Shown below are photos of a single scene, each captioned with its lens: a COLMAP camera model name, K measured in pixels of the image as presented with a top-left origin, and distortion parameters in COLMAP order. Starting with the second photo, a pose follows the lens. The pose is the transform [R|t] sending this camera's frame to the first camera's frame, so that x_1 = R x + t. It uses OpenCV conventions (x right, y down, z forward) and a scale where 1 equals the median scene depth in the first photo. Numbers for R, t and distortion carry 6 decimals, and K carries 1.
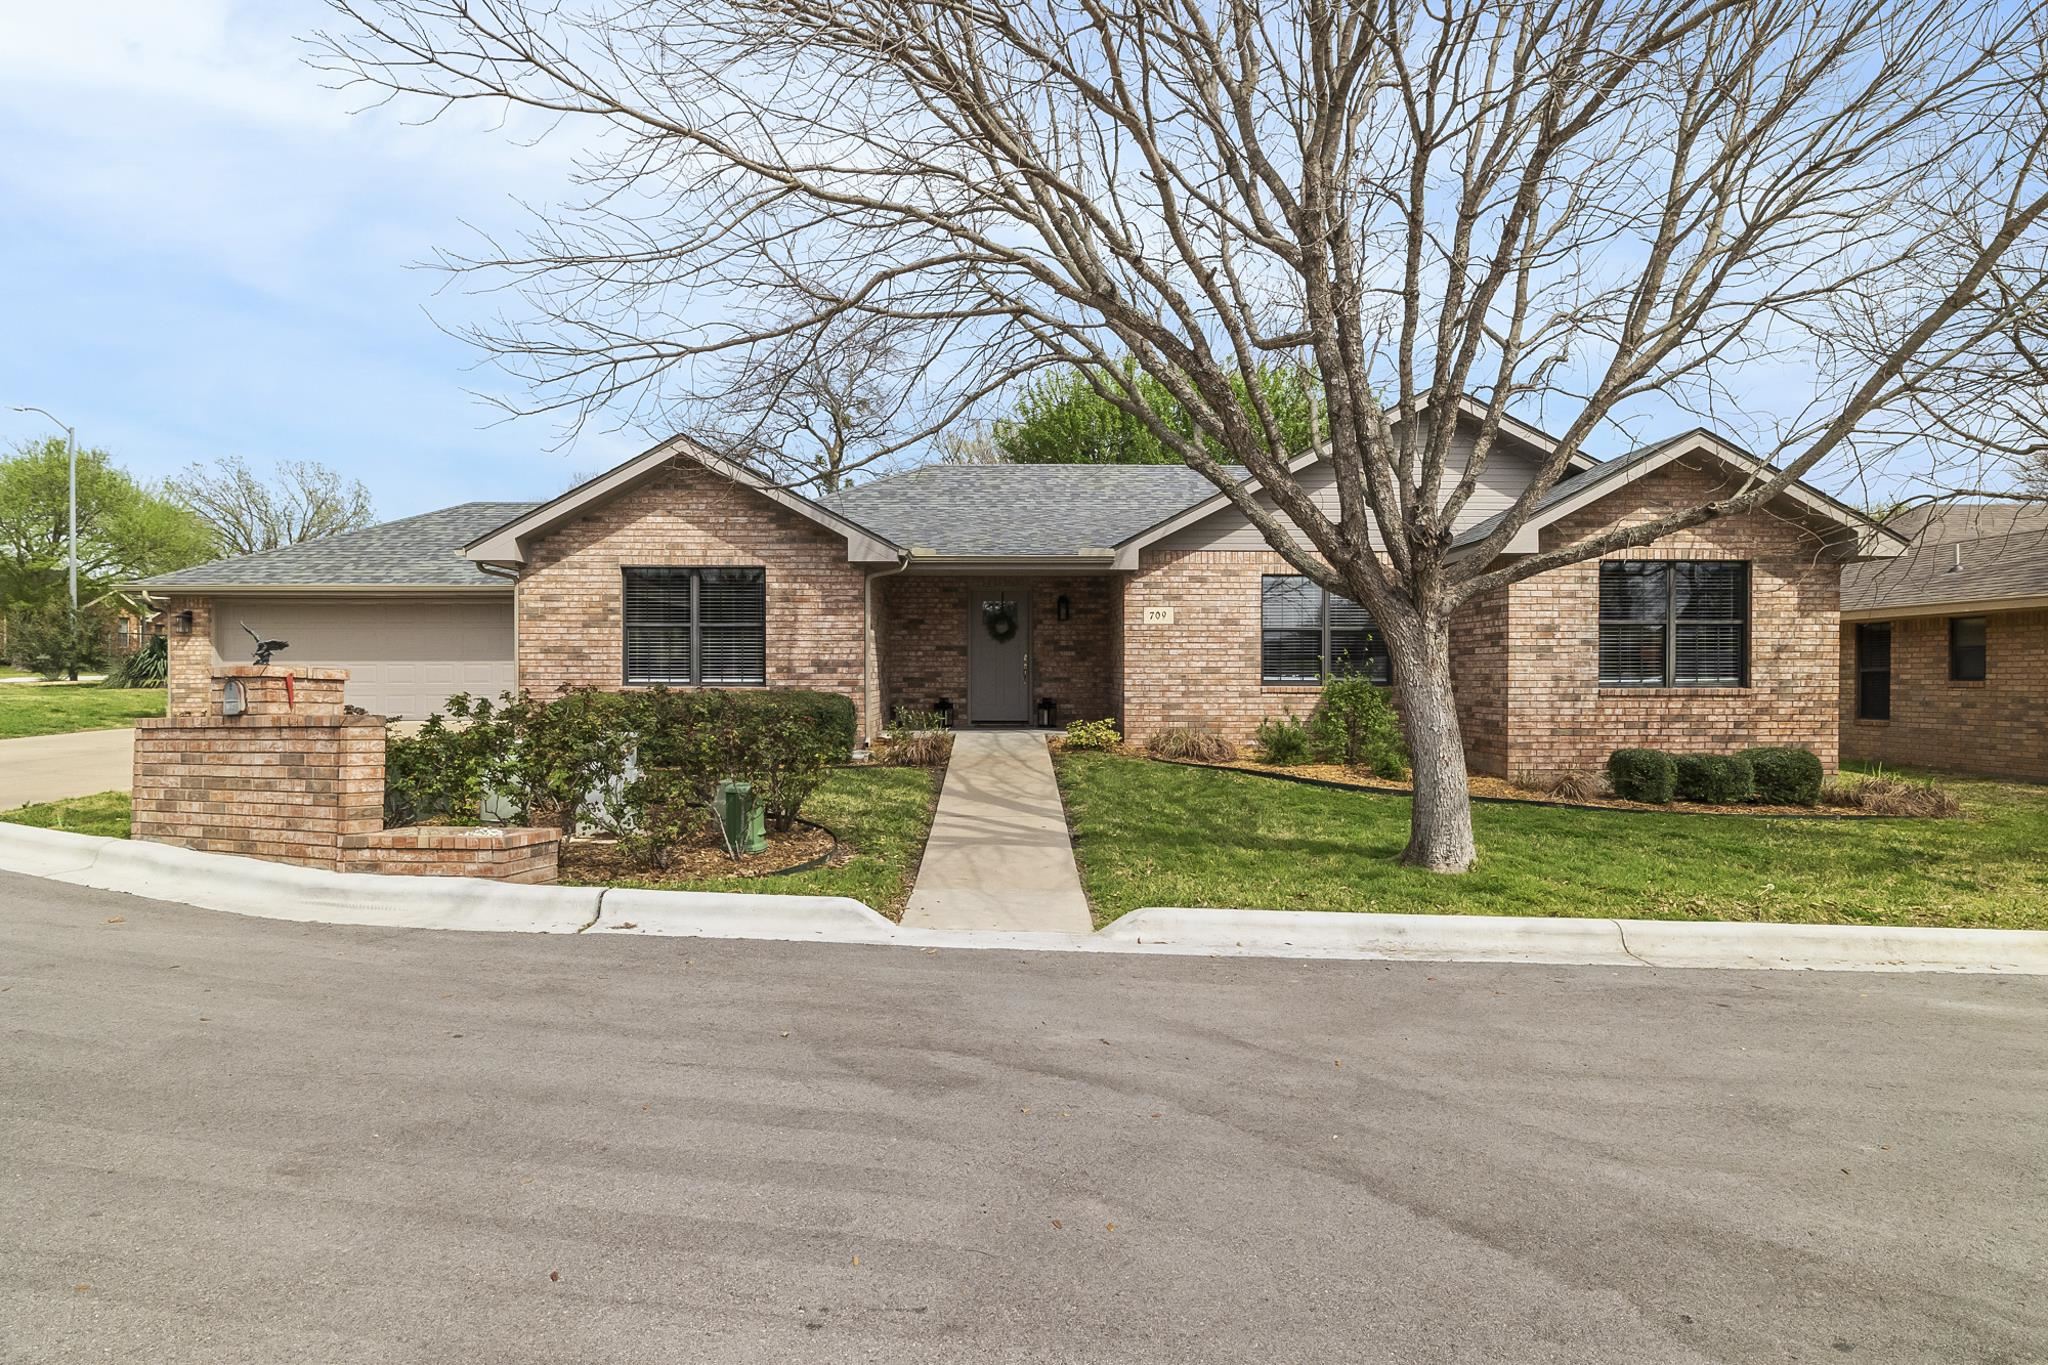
lens RADIAL K [[1090.7, 0, 1024.7], [0, 1090.7, 682.8], [0, 0, 1]] dist [-0.000396, 0.000024]
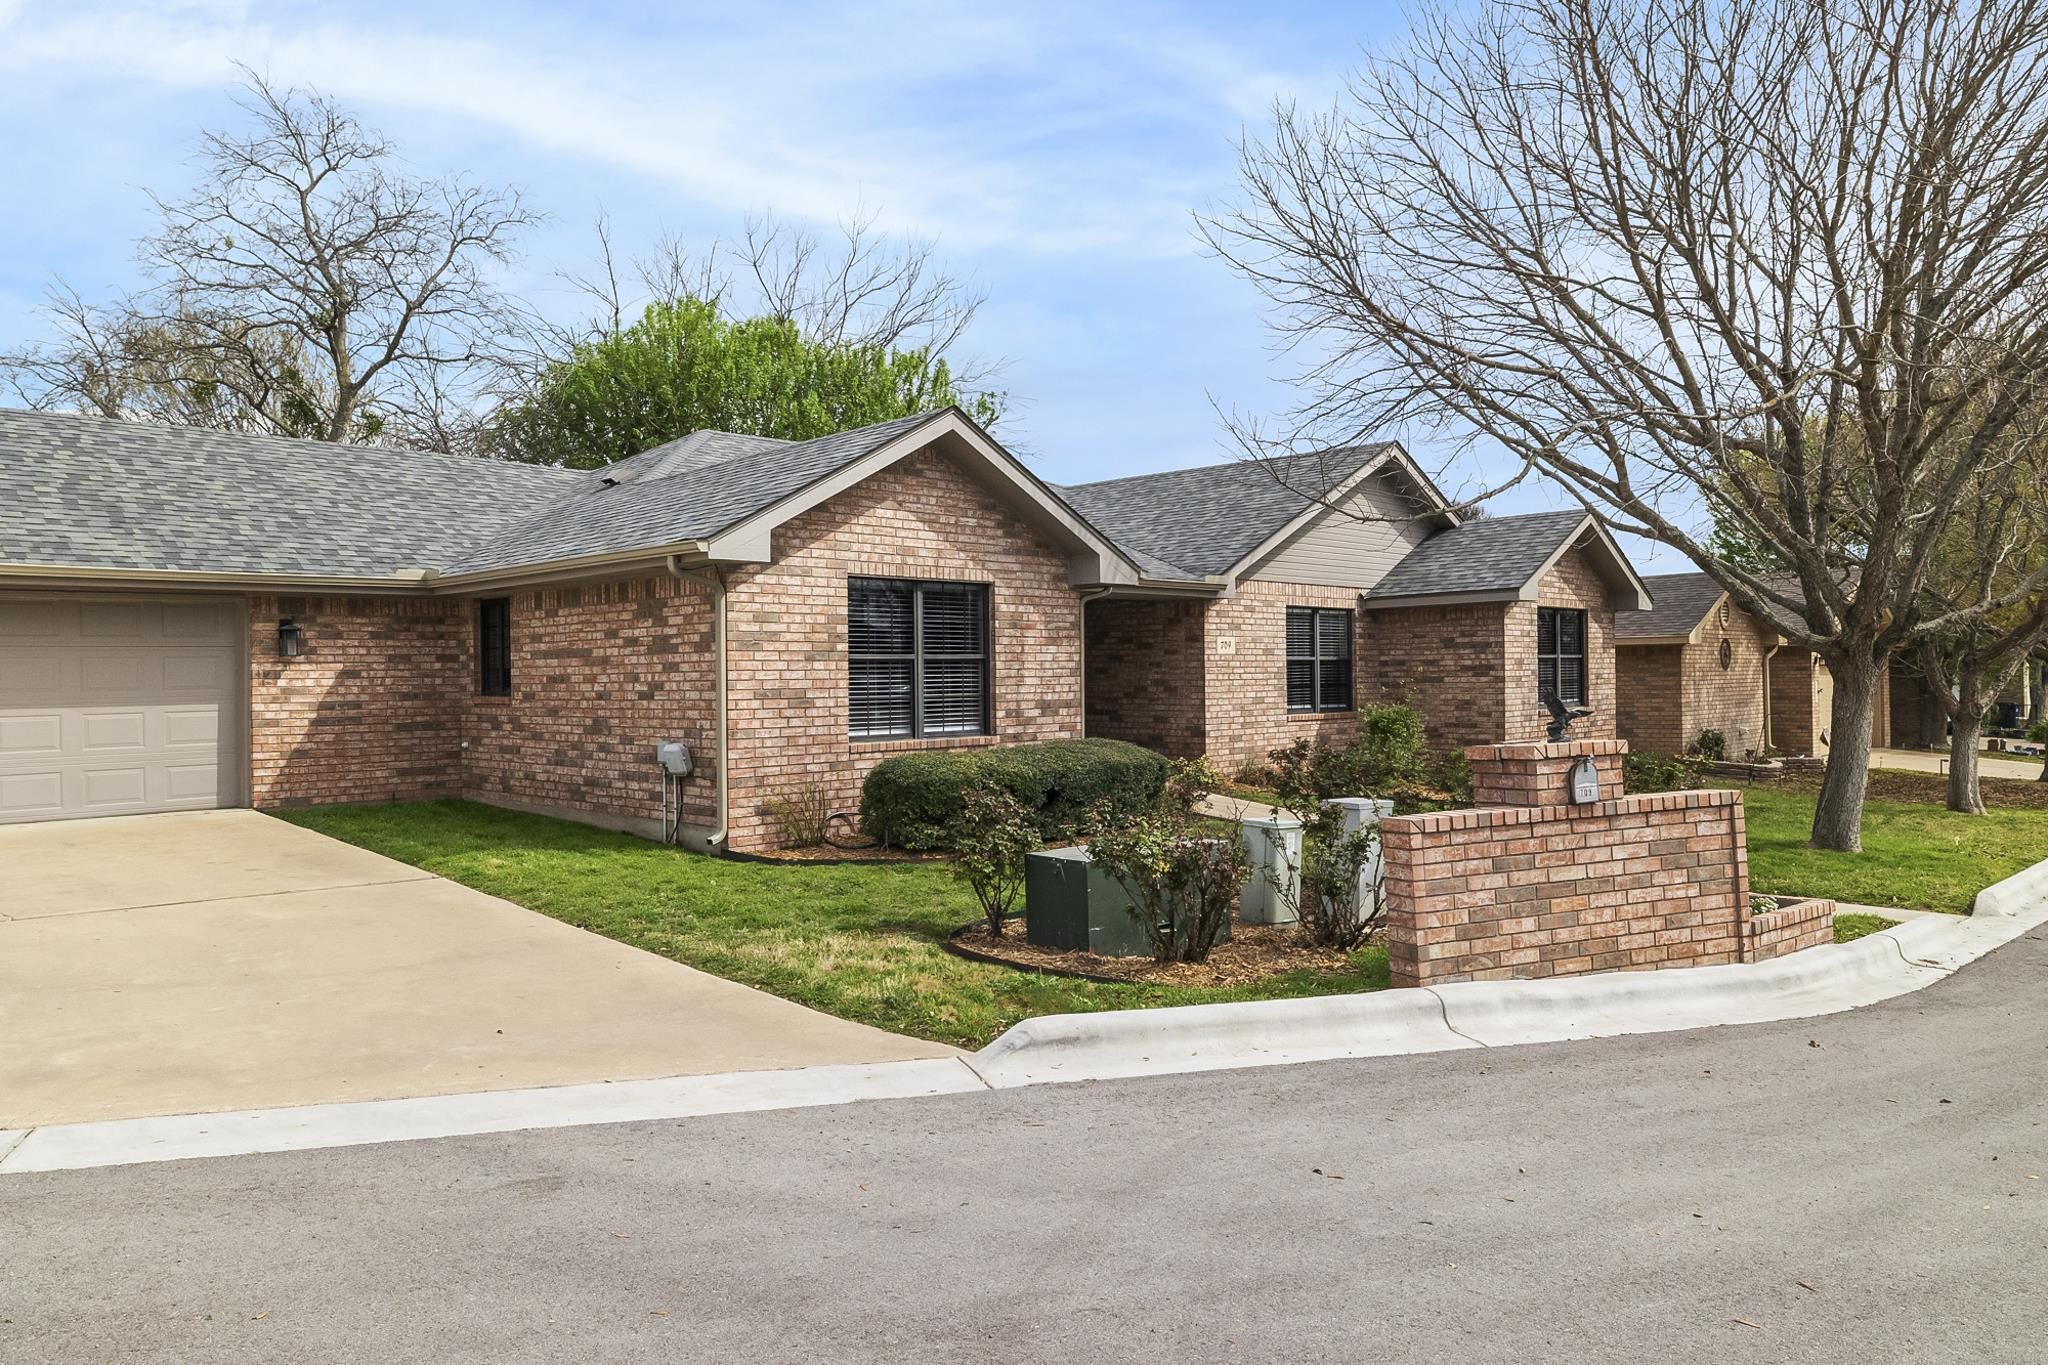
lens RADIAL K [[1324.2, 0, 1025.0], [0, 1324.2, 675.4], [0, 0, 1]] dist [0.001944, 0.000300]
pose [[0.724539, -0.009365, 0.689170, -0.883884], [0.017186, 0.999842, -0.004482, -0.035390], [-0.689019, 0.015091, 0.724586, 0.293256]]
